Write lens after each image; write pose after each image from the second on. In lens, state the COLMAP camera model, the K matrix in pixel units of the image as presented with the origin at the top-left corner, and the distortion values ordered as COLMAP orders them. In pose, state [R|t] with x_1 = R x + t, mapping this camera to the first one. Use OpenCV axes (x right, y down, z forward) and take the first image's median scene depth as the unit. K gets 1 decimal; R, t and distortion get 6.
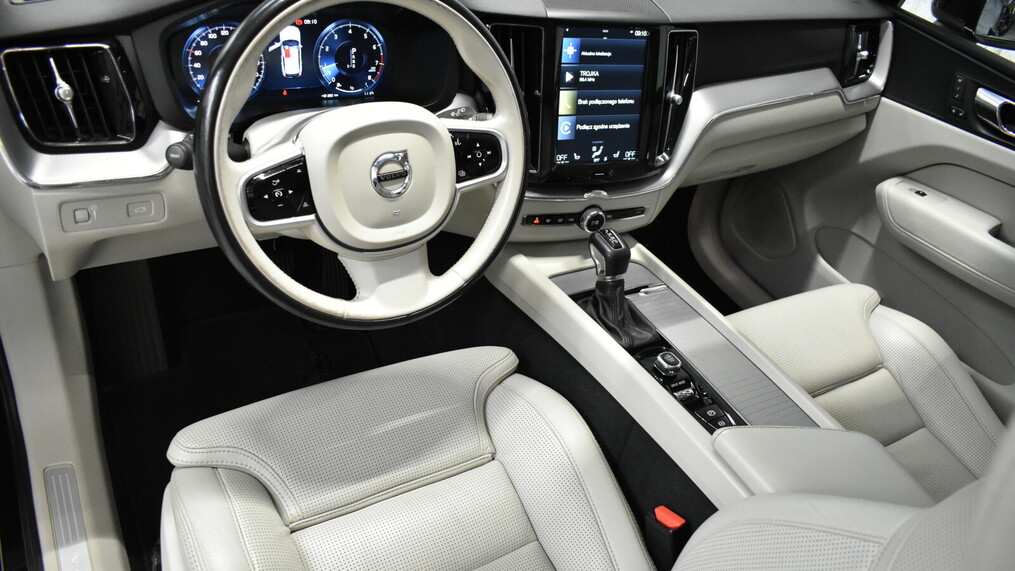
lens RADIAL K [[757.5, 0, 510.4], [0, 757.5, 279.1], [0, 0, 1]] dist [-0.028278, 0.007307]
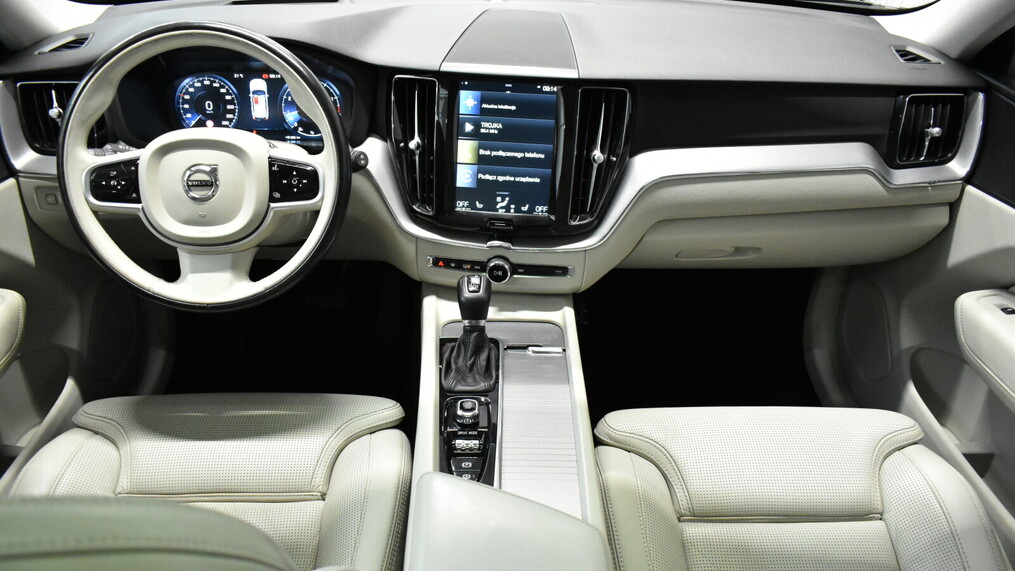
lens RADIAL K [[757.5, 0, 504.3], [0, 757.5, 283.3], [0, 0, 1]] dist [-0.028278, 0.007307]
pose [[0.867575, 0.120639, -0.482453, 0.647446], [-0.185775, 0.978518, -0.089389, 0.028369], [0.461305, 0.167179, 0.871349, 0.144129]]
